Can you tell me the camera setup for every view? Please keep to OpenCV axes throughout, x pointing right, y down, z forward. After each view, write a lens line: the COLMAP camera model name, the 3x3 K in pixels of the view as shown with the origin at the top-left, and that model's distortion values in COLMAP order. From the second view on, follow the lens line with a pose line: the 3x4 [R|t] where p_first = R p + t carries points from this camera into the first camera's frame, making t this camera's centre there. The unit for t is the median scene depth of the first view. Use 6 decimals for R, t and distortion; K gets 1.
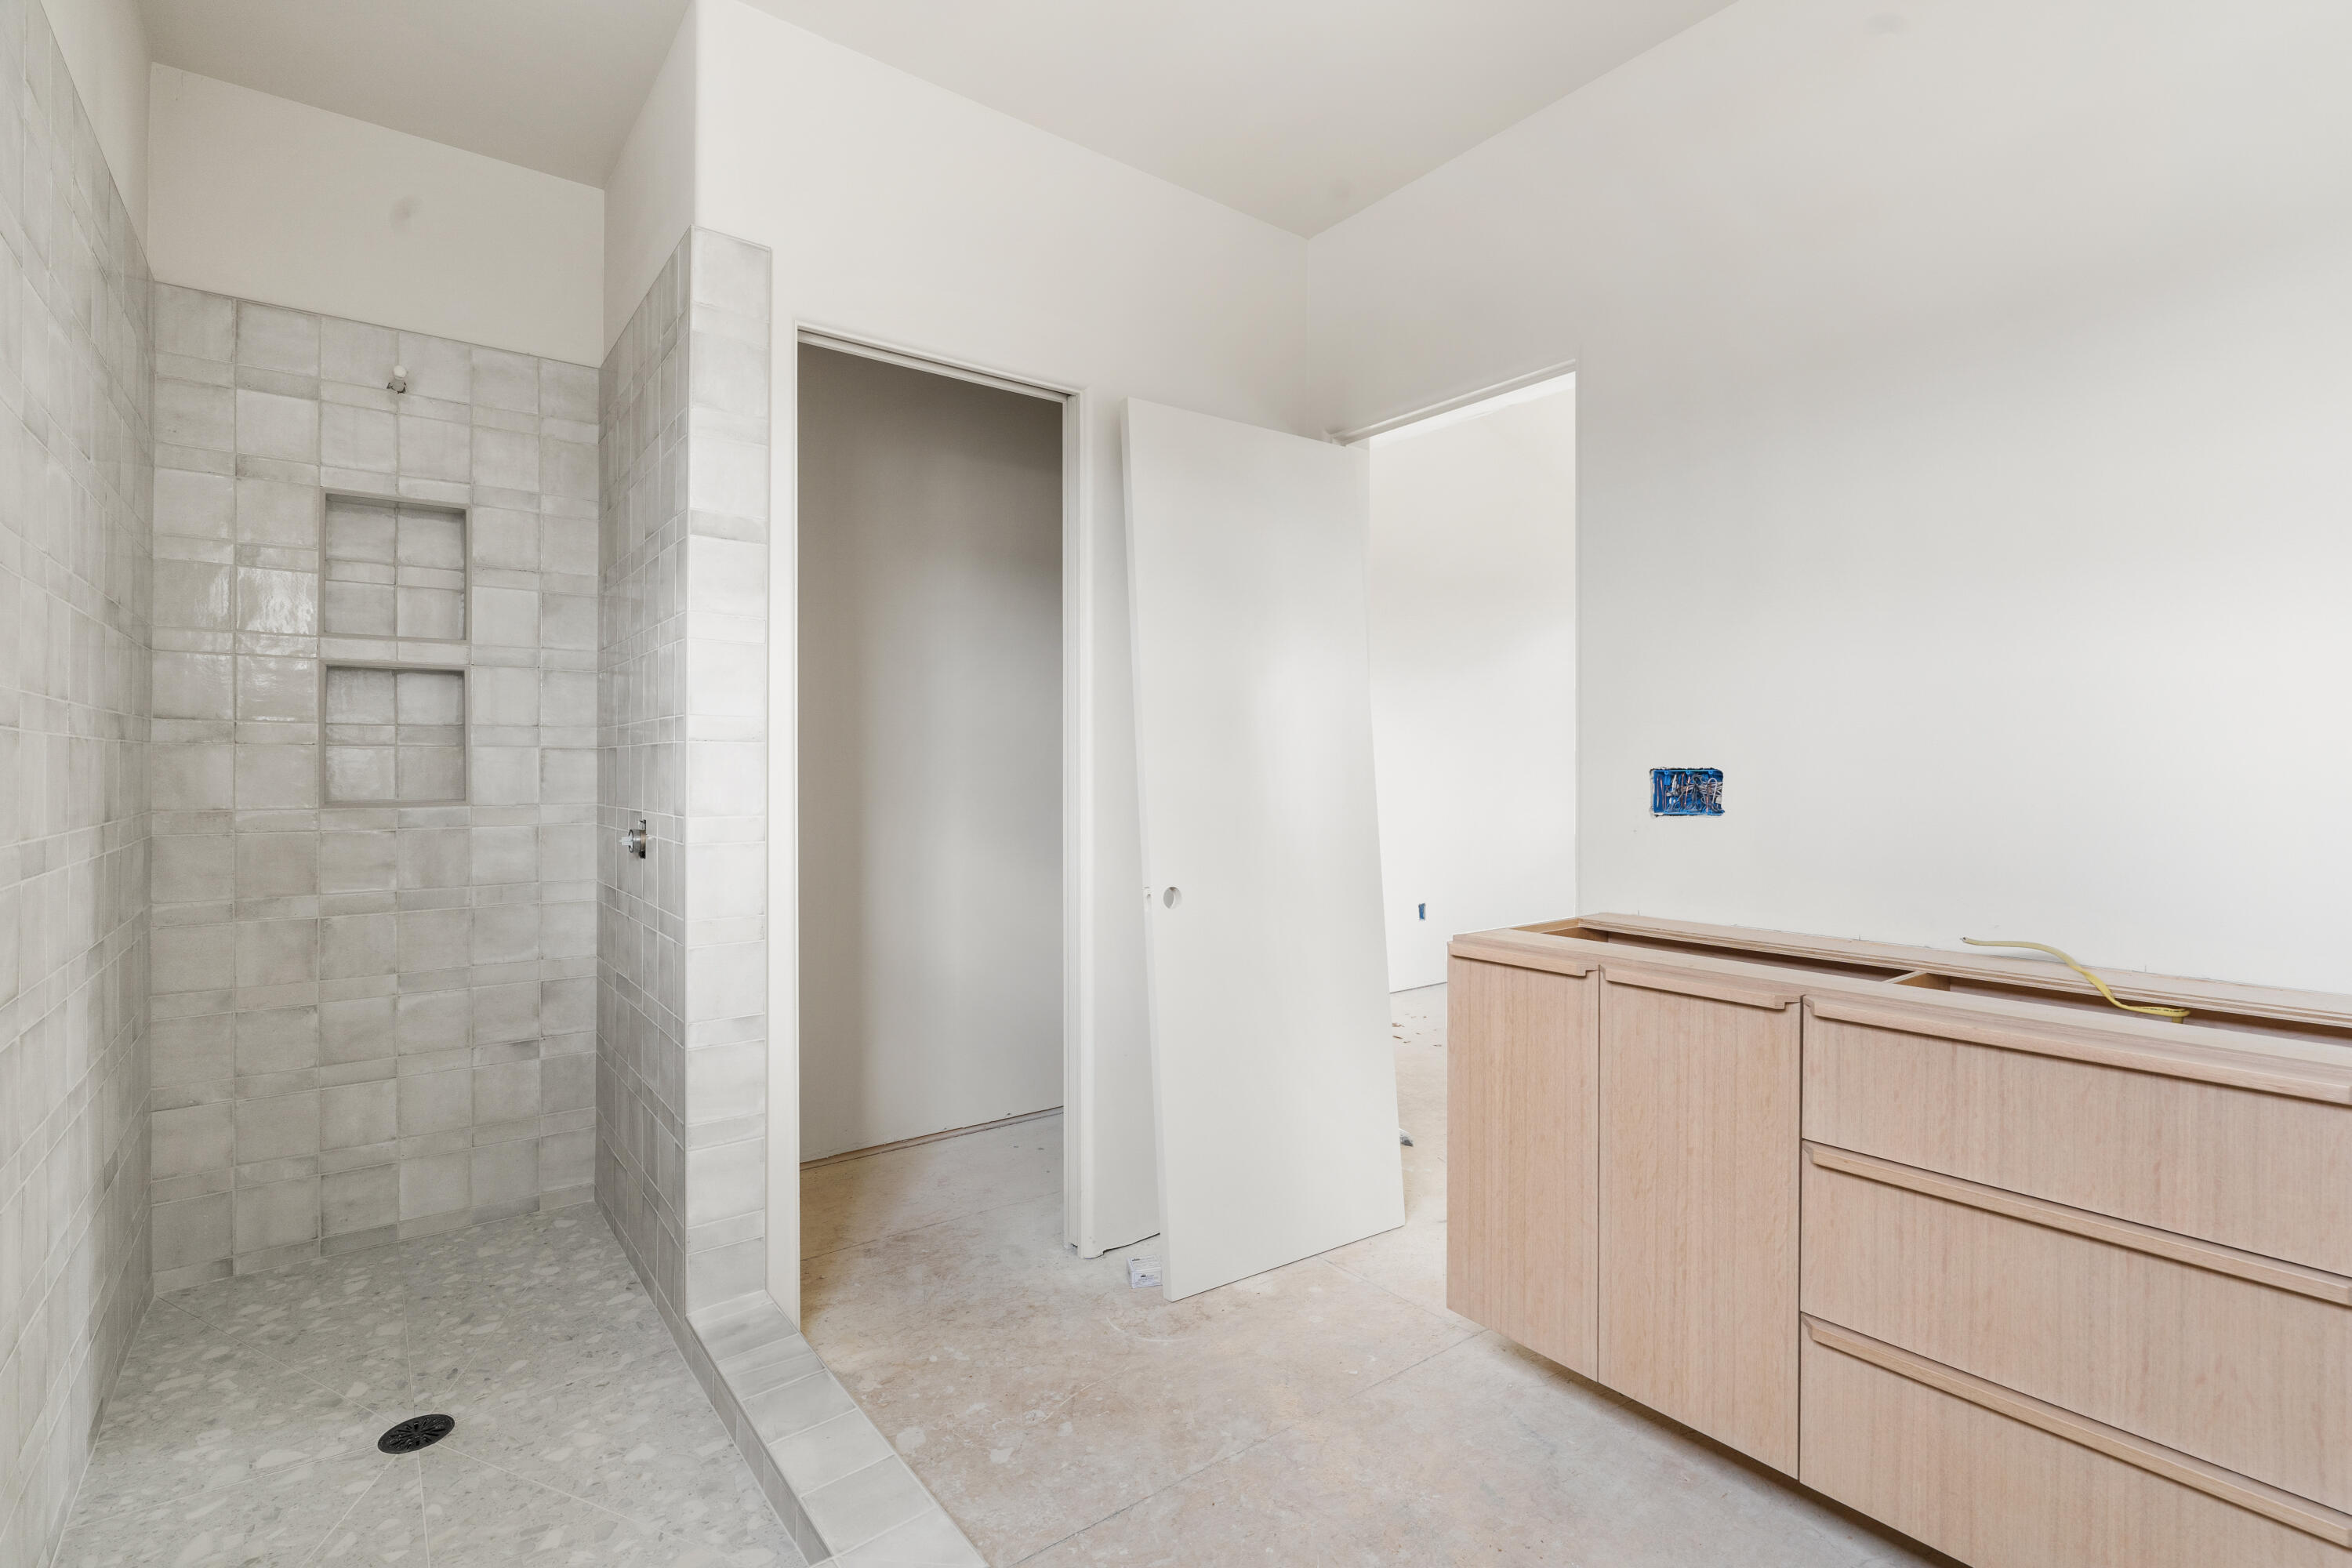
lens RADIAL K [[1068.7, 0, 1172.8], [0, 1068.7, 758.3], [0, 0, 1]] dist [-0.003408, 0.001308]
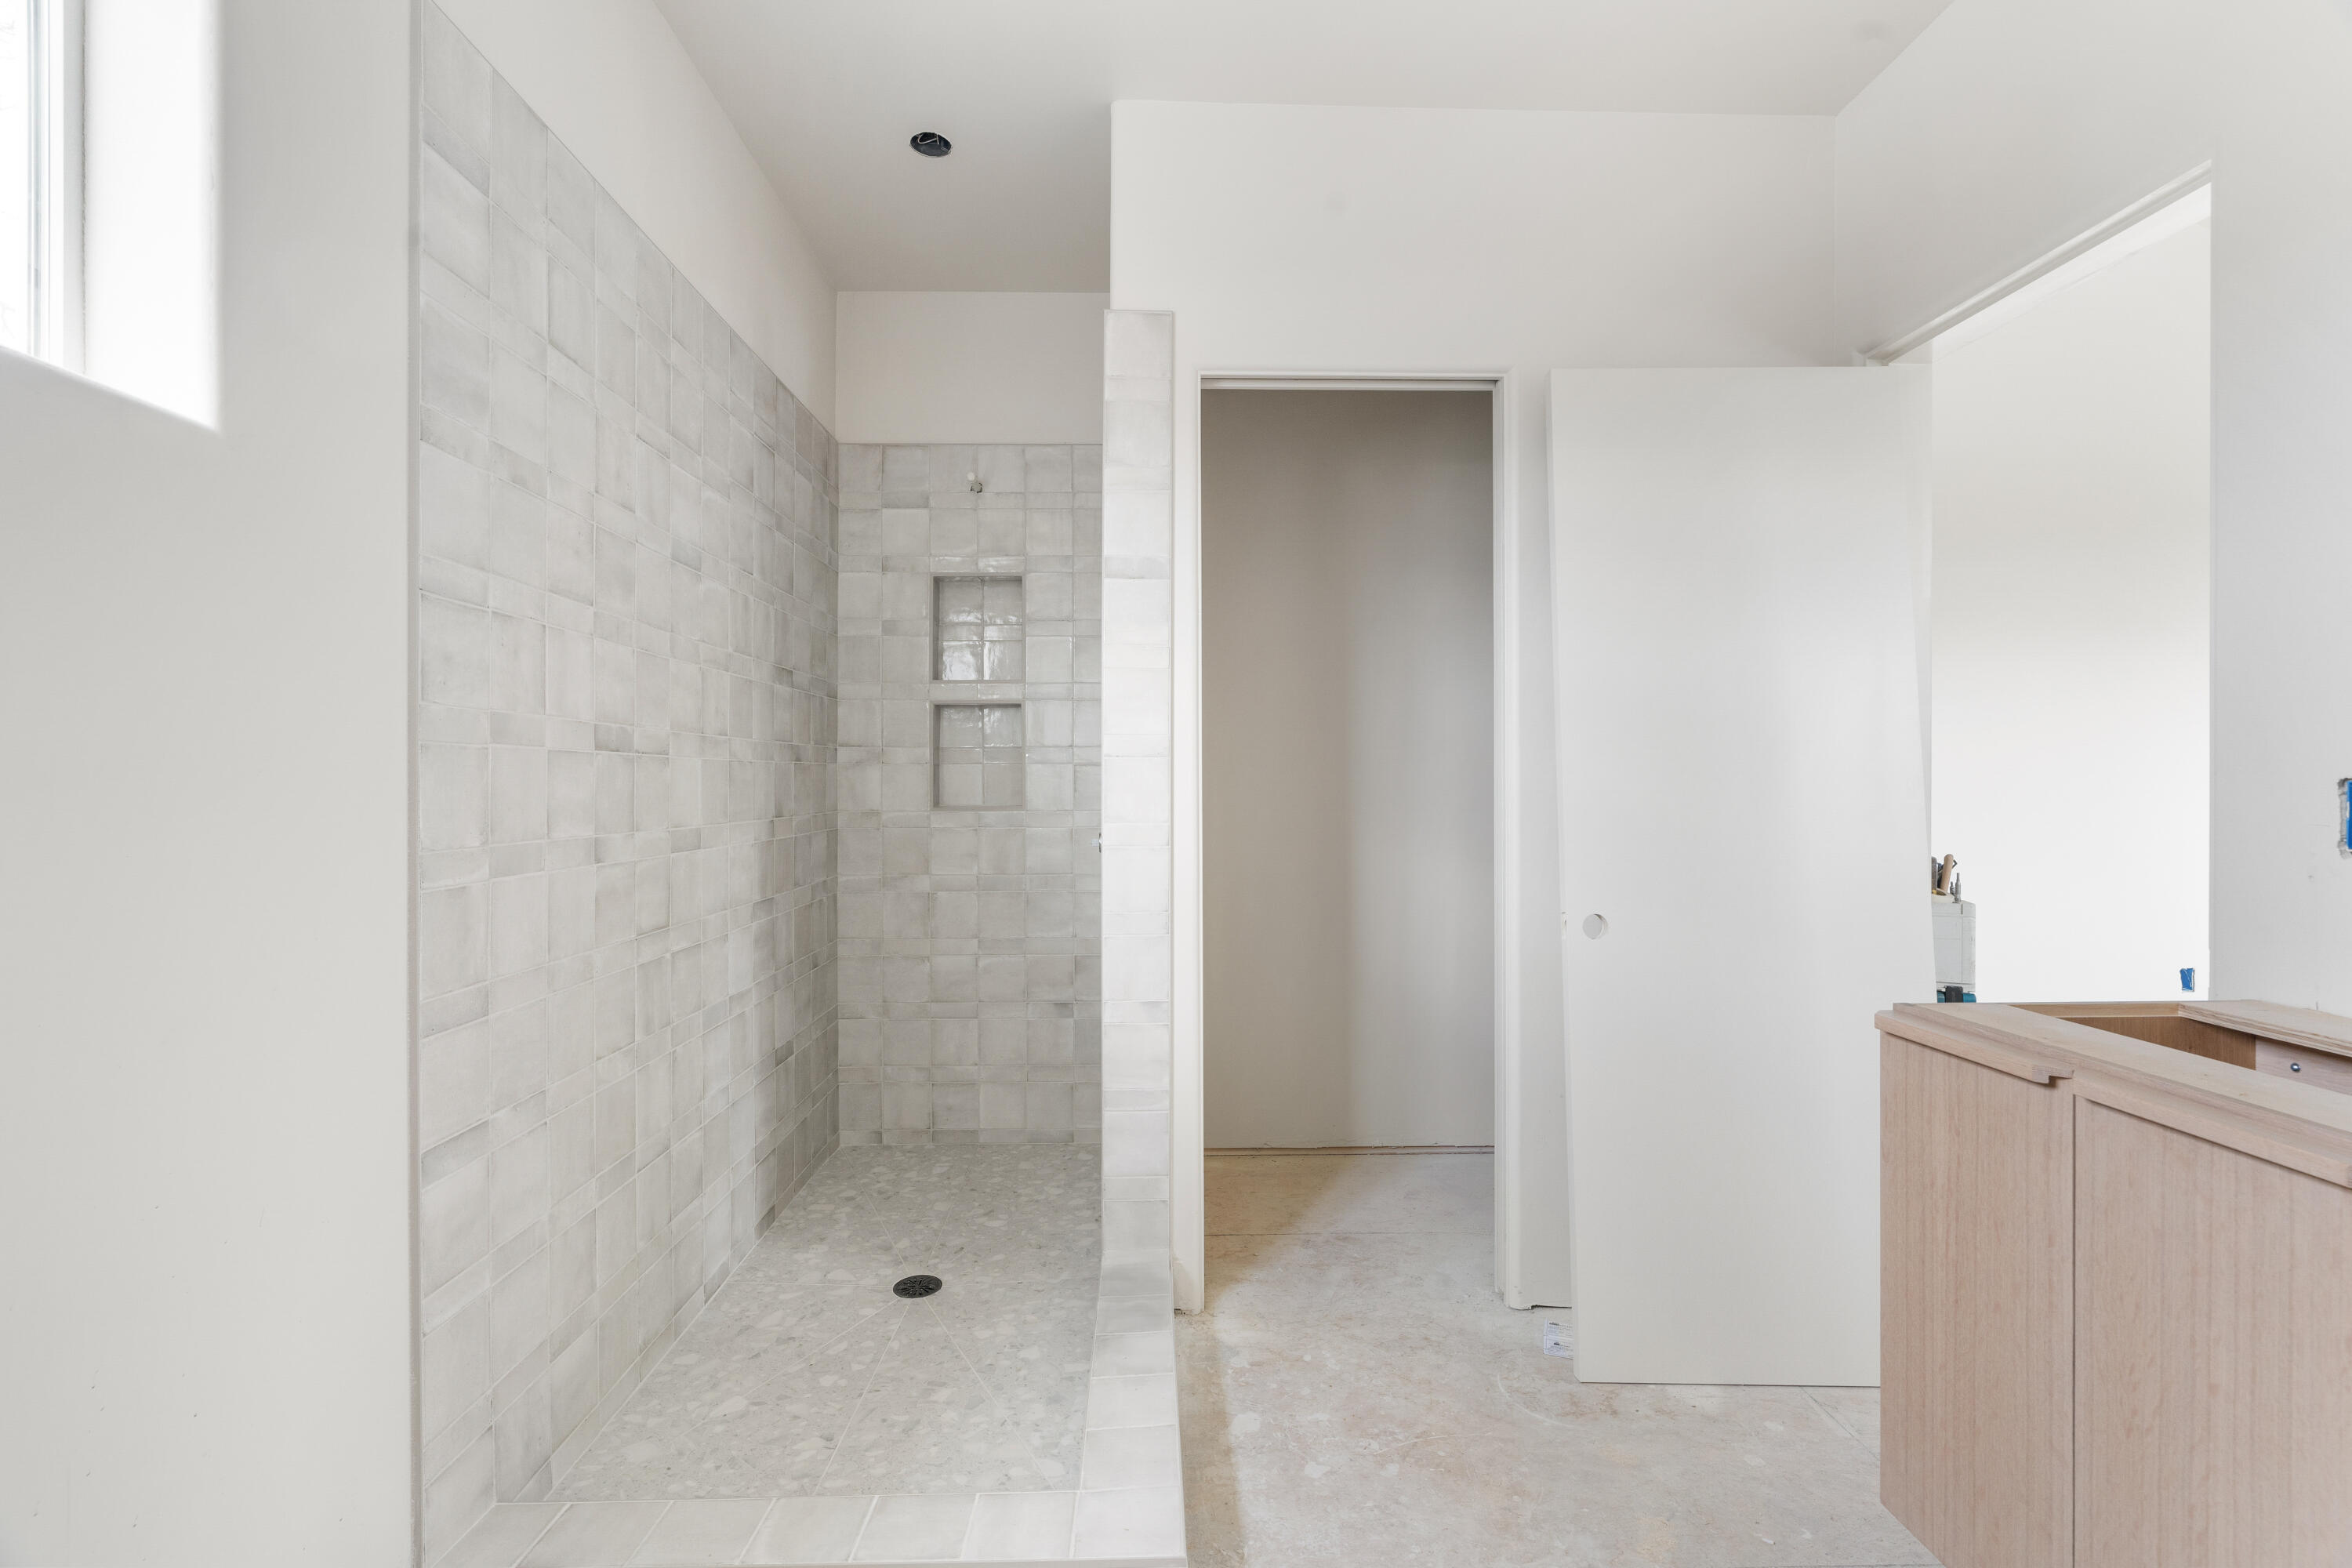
lens RADIAL K [[1053.8, 0, 1189.5], [0, 1053.8, 775.2], [0, 0, 1]] dist [-0.009777, 0.006280]
pose [[0.817357, -0.004603, -0.576113, 0.251428], [0.006795, 0.999976, 0.001651, 0.002107], [0.576092, -0.005264, 0.817368, 0.109123]]
